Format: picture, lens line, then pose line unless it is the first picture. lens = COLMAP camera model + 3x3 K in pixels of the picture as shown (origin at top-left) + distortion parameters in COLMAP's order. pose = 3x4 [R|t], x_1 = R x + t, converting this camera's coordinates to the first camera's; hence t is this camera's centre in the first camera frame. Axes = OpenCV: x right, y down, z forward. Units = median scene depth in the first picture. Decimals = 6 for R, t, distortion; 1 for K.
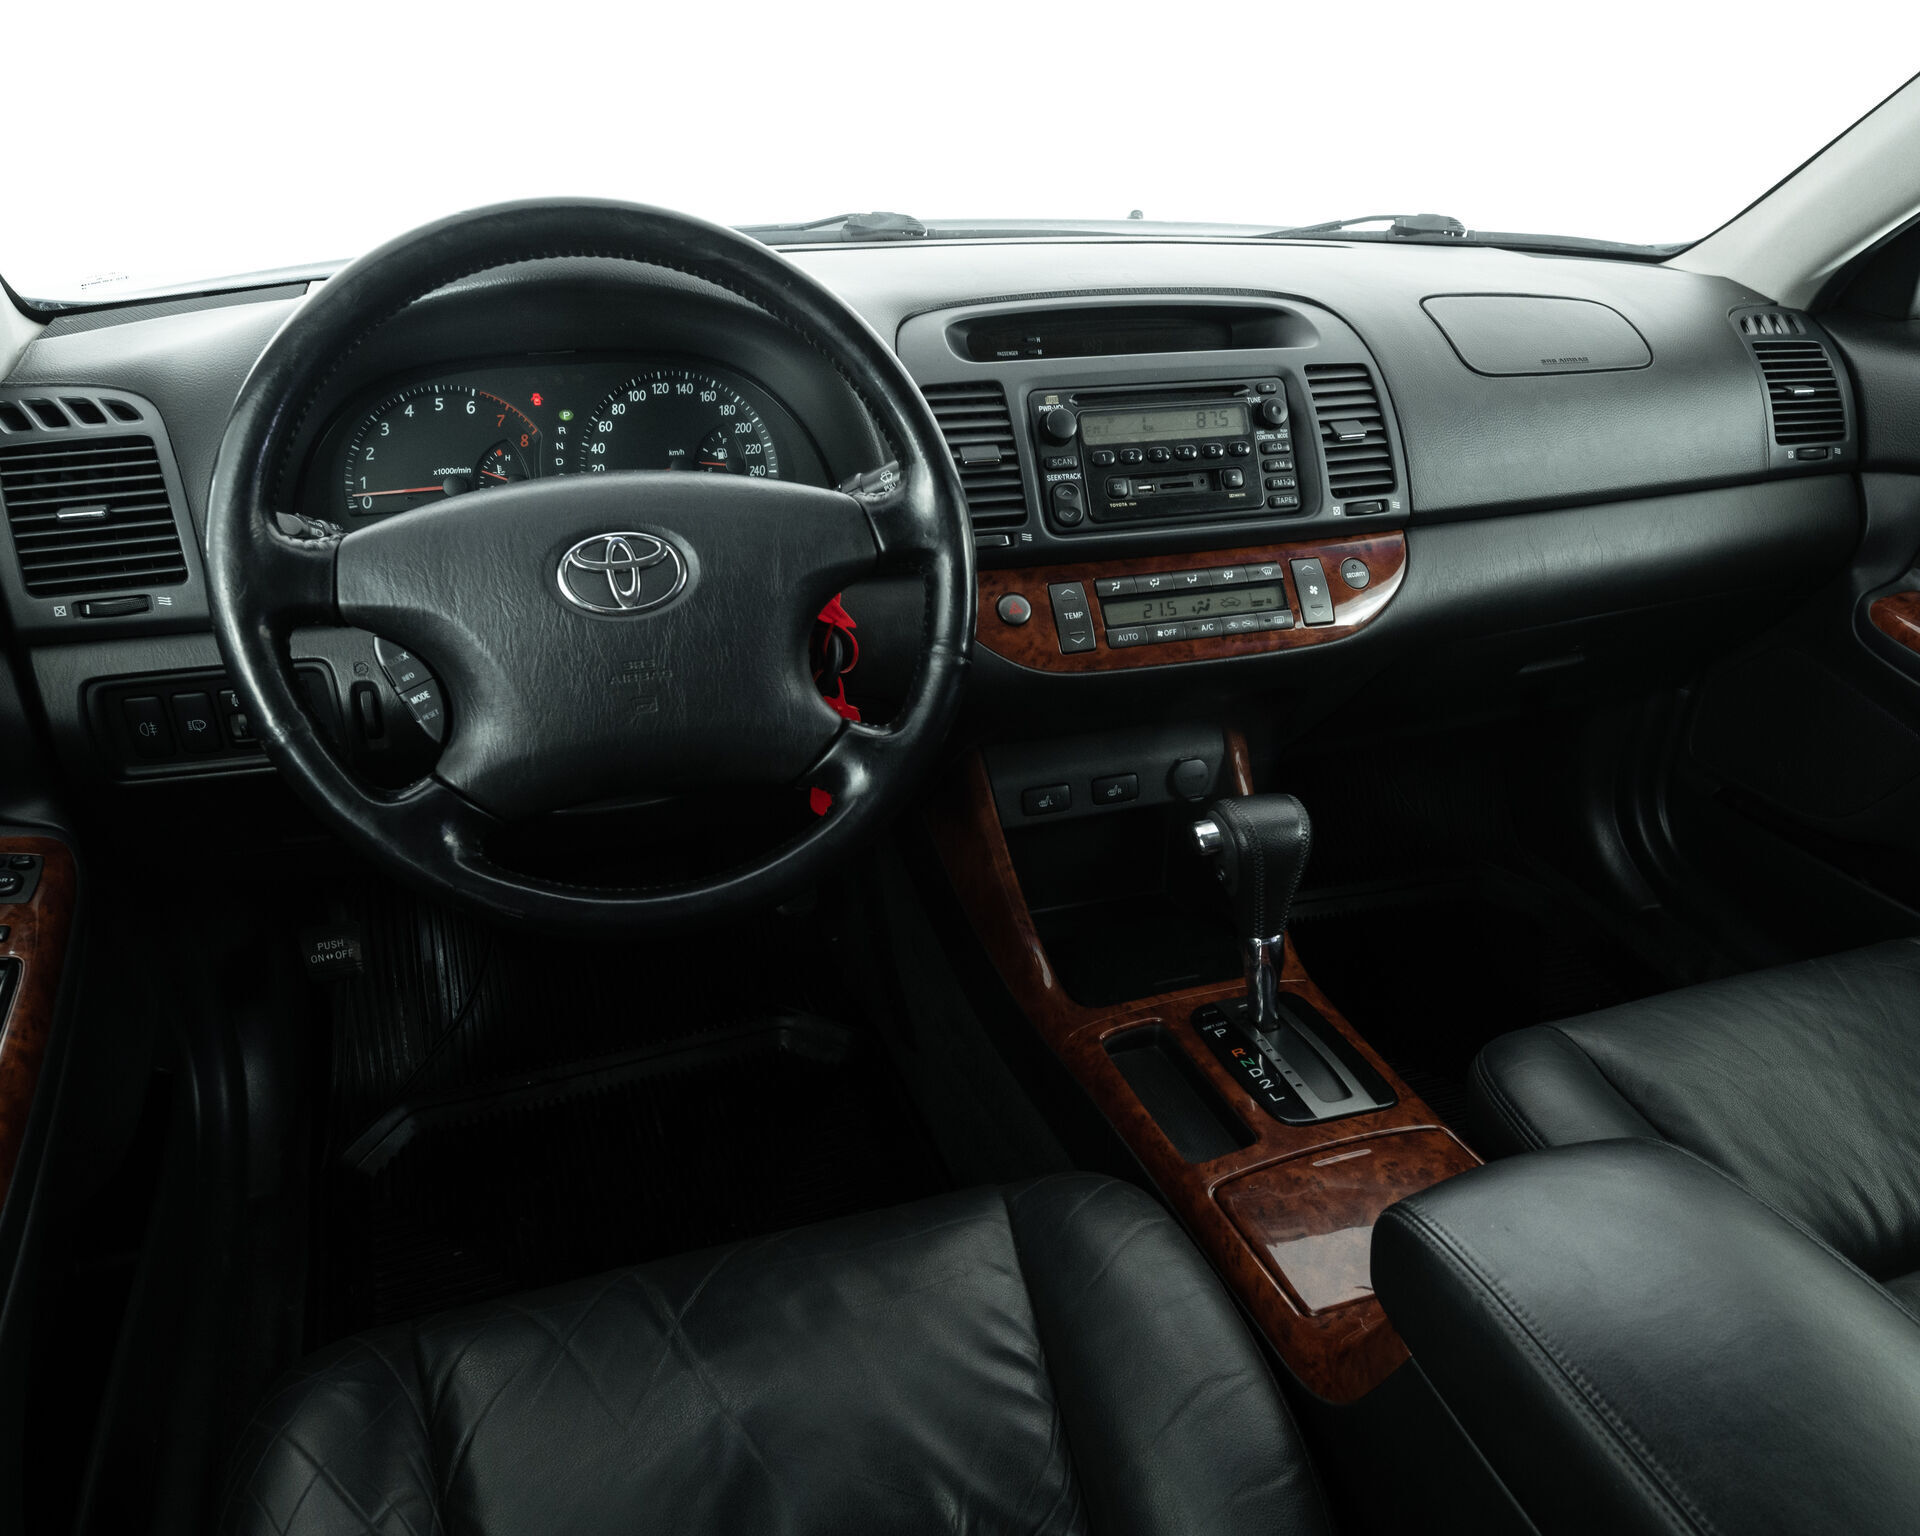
lens RADIAL K [[1511.2, 0, 1102.4], [0, 1511.2, 872.5], [0, 0, 1]] dist [-0.024612, -0.006597]
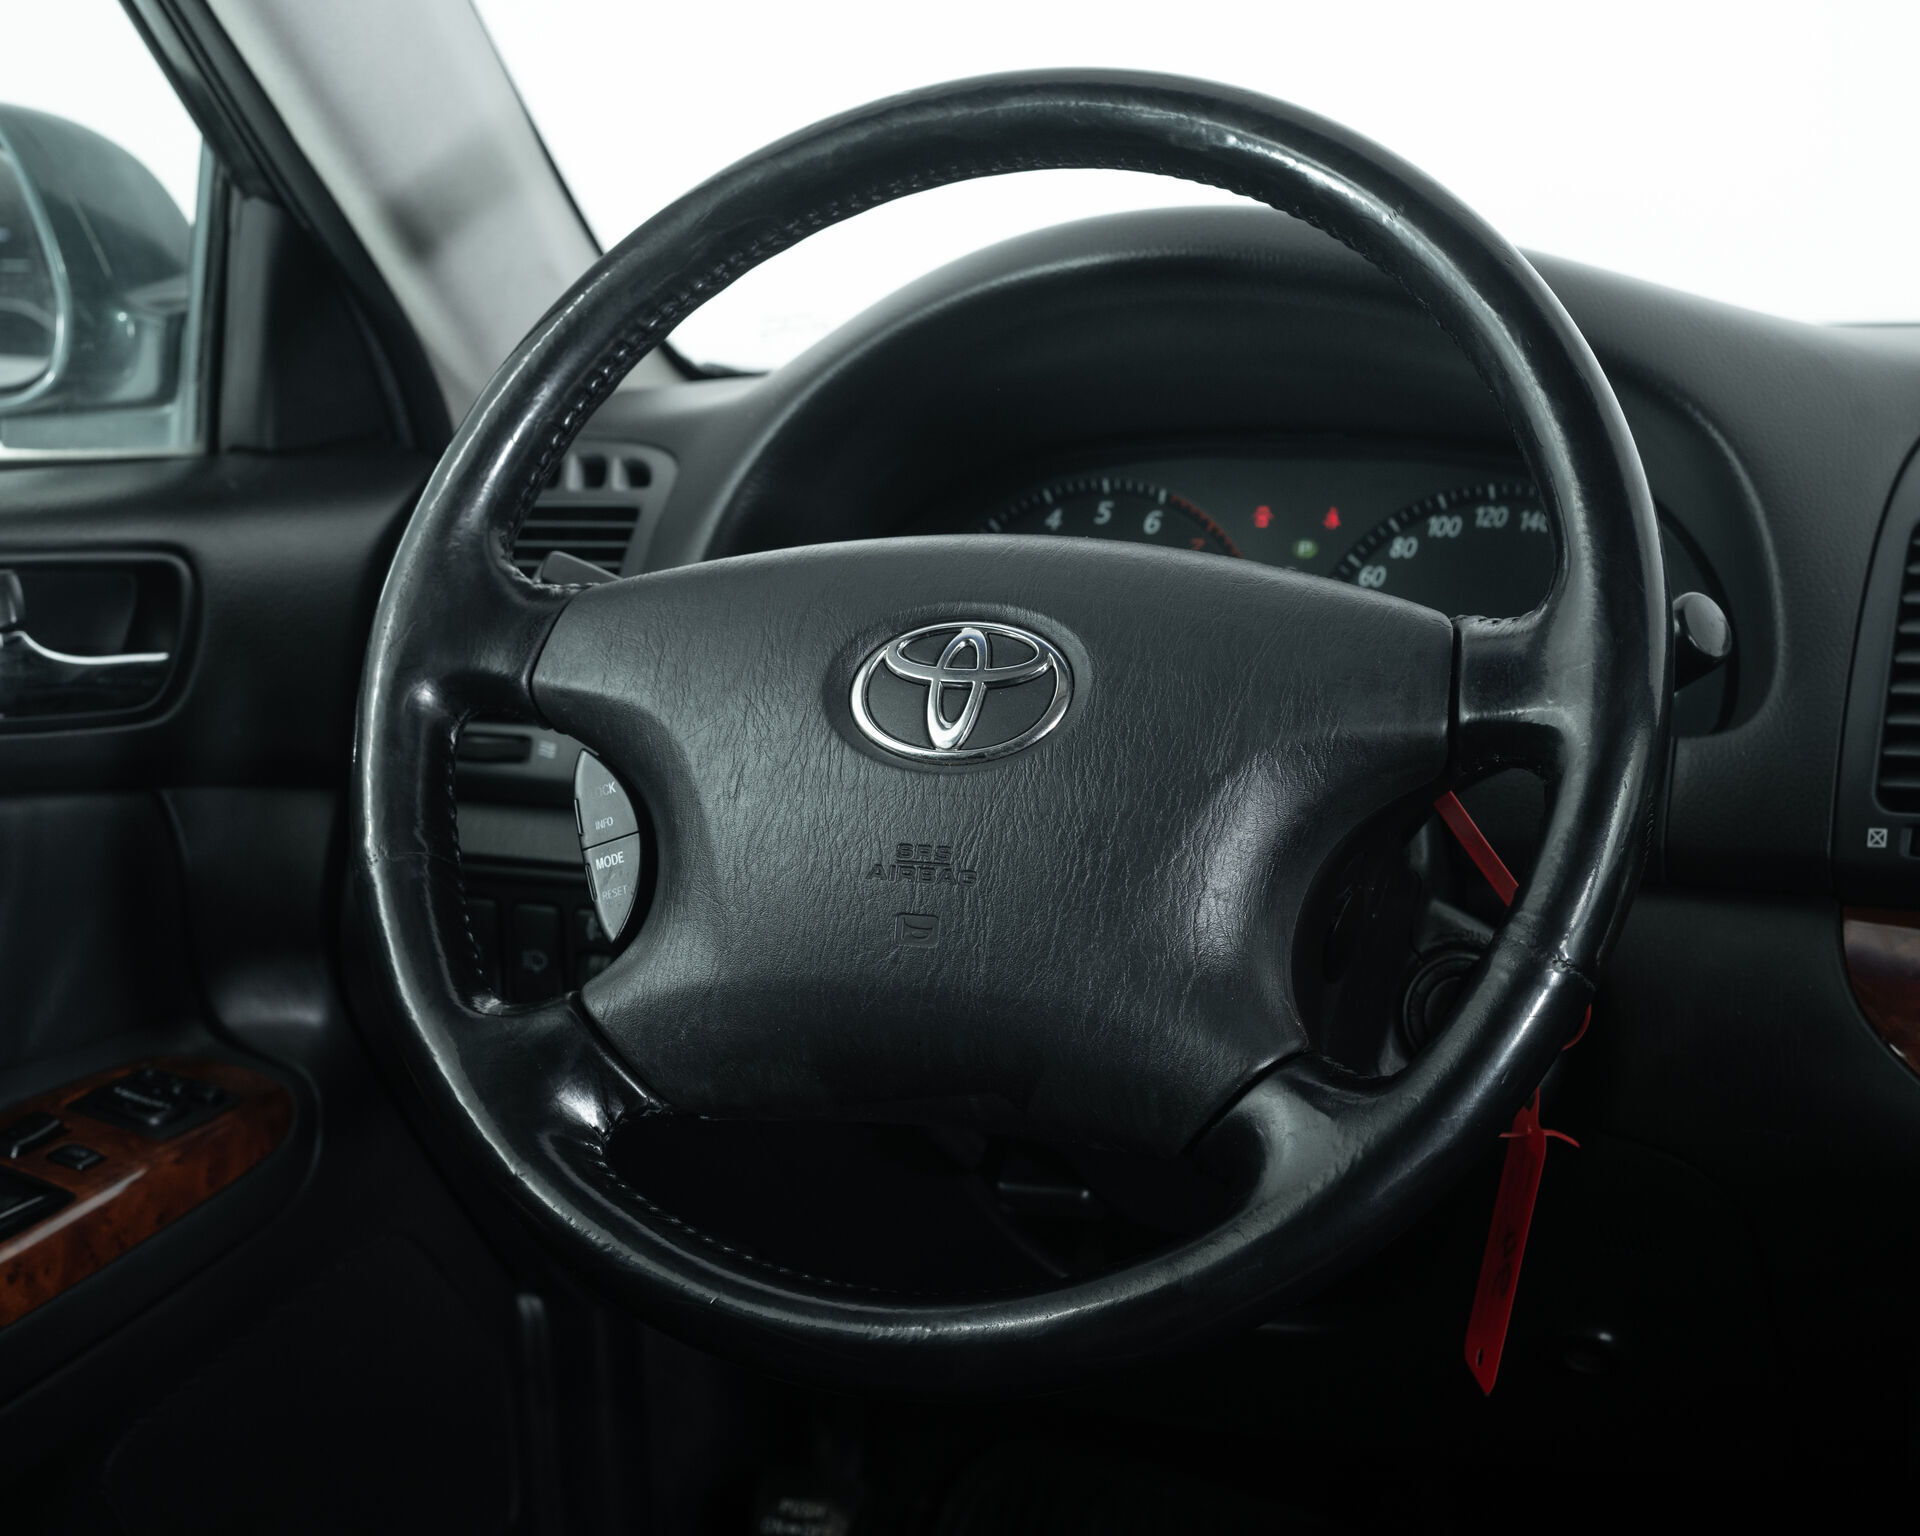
lens RADIAL K [[3475.3, 0, 960.0], [0, 3475.3, 768.0], [0, 0, 1]] dist [-0.126625, 0.078203]
pose [[0.713804, 0.073013, -0.696529, 0.384422], [-0.317314, 0.920327, -0.228712, 0.076088], [0.624336, 0.384275, 0.680101, 0.127420]]
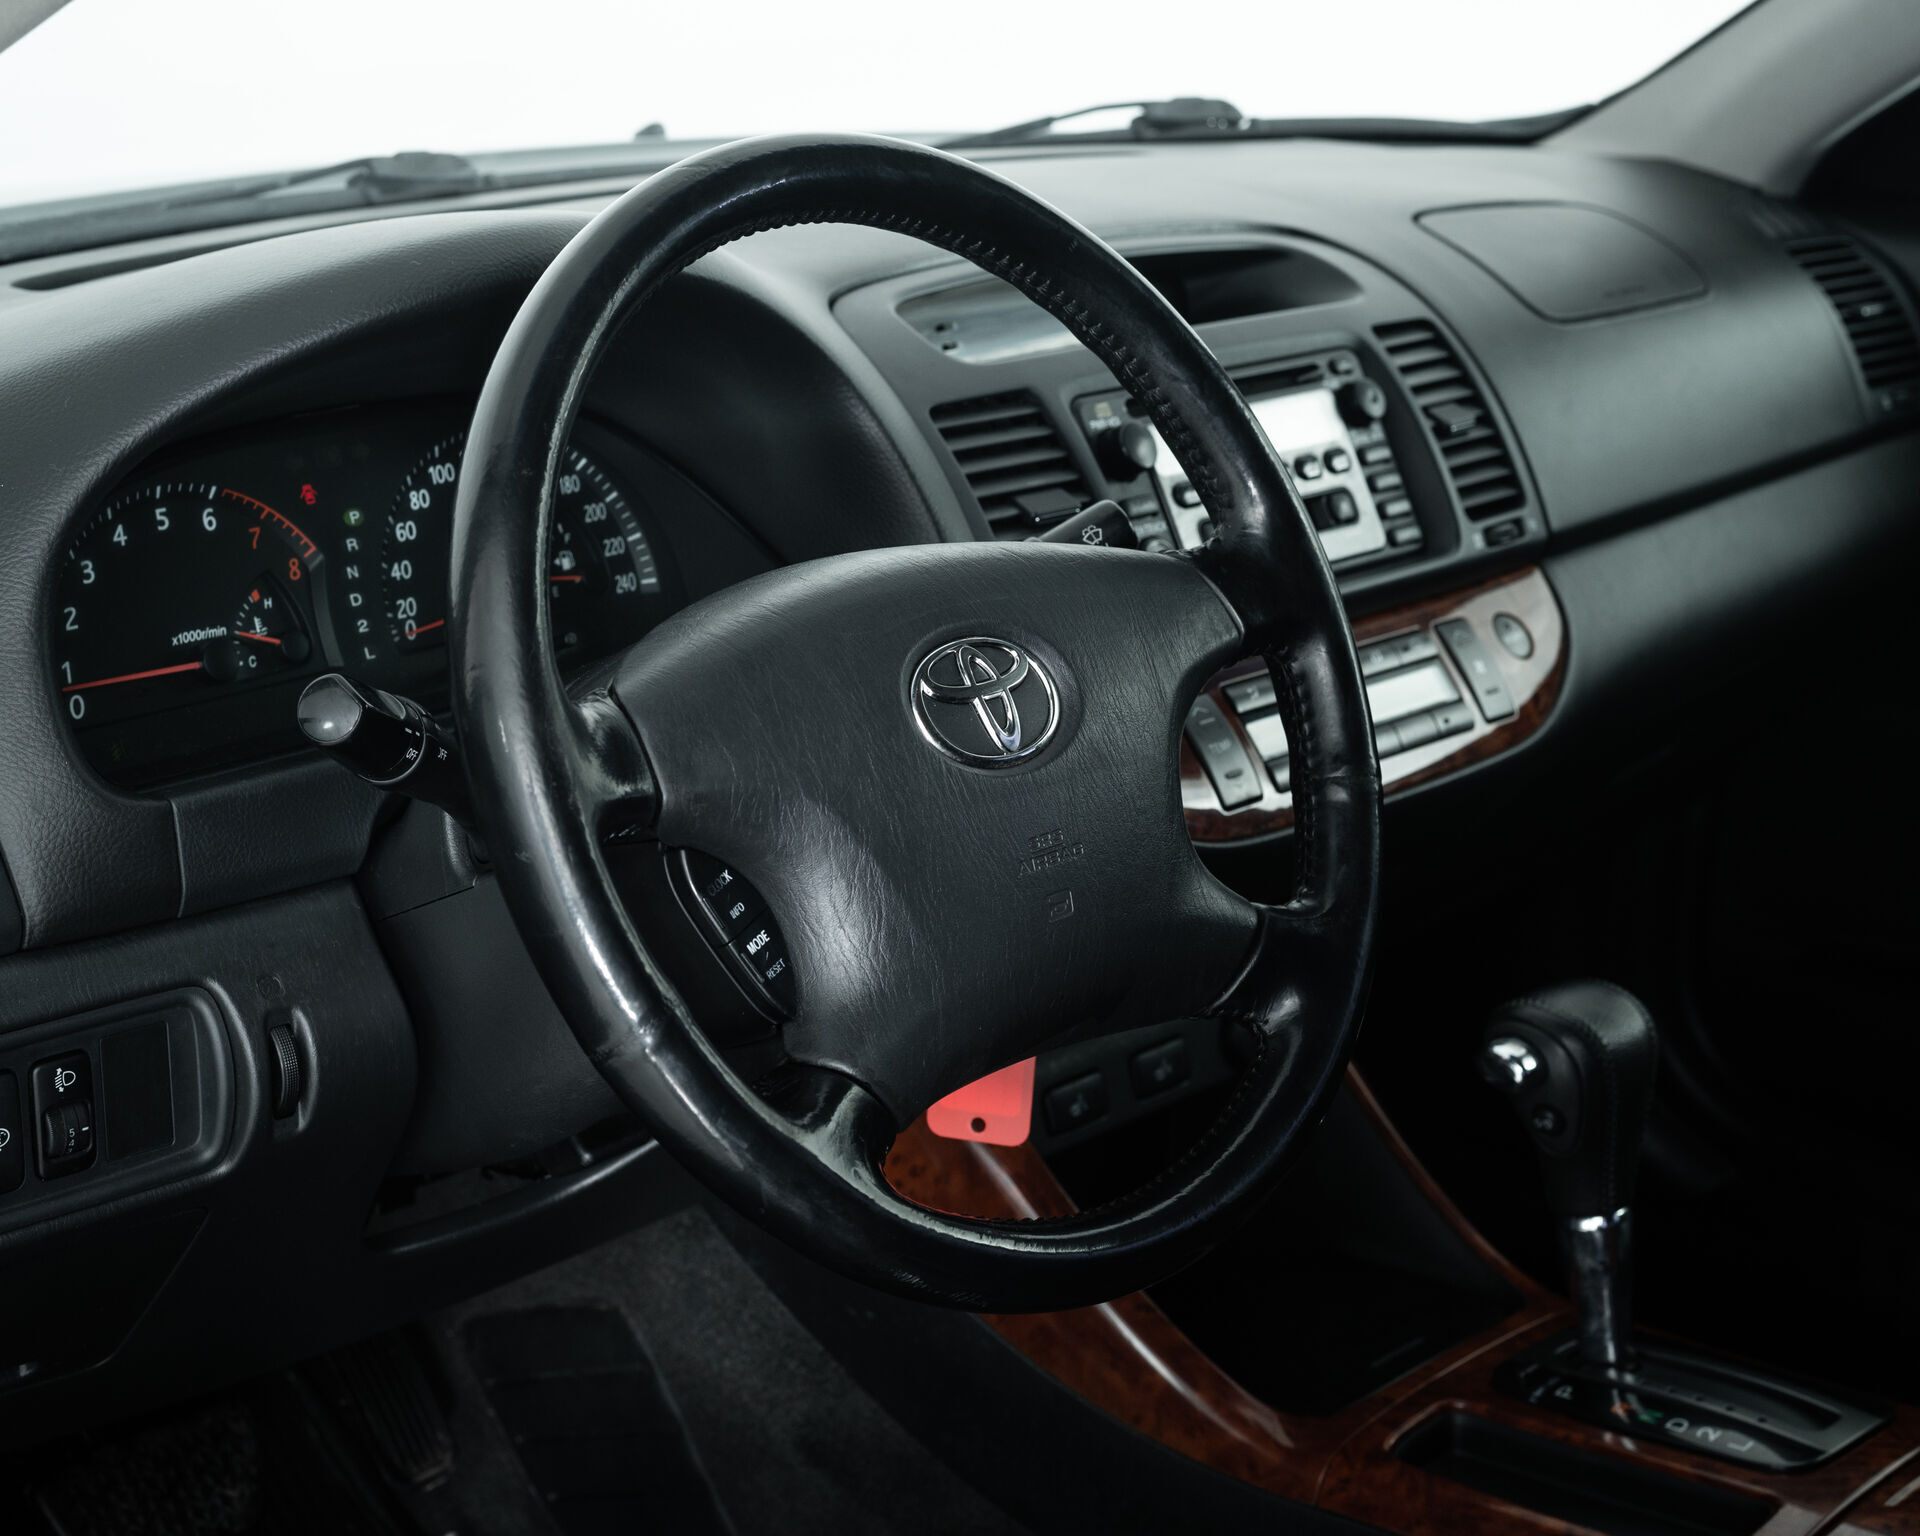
lens RADIAL K [[3407.5, 0, 960.0], [0, 3407.5, 768.0], [0, 0, 1]] dist [-0.132939, 0.046158]
pose [[0.903598, -0.139556, 0.405013, -0.640248], [0.225028, 0.959130, -0.171556, 0.044693], [-0.364519, 0.246157, 0.898072, -0.166164]]
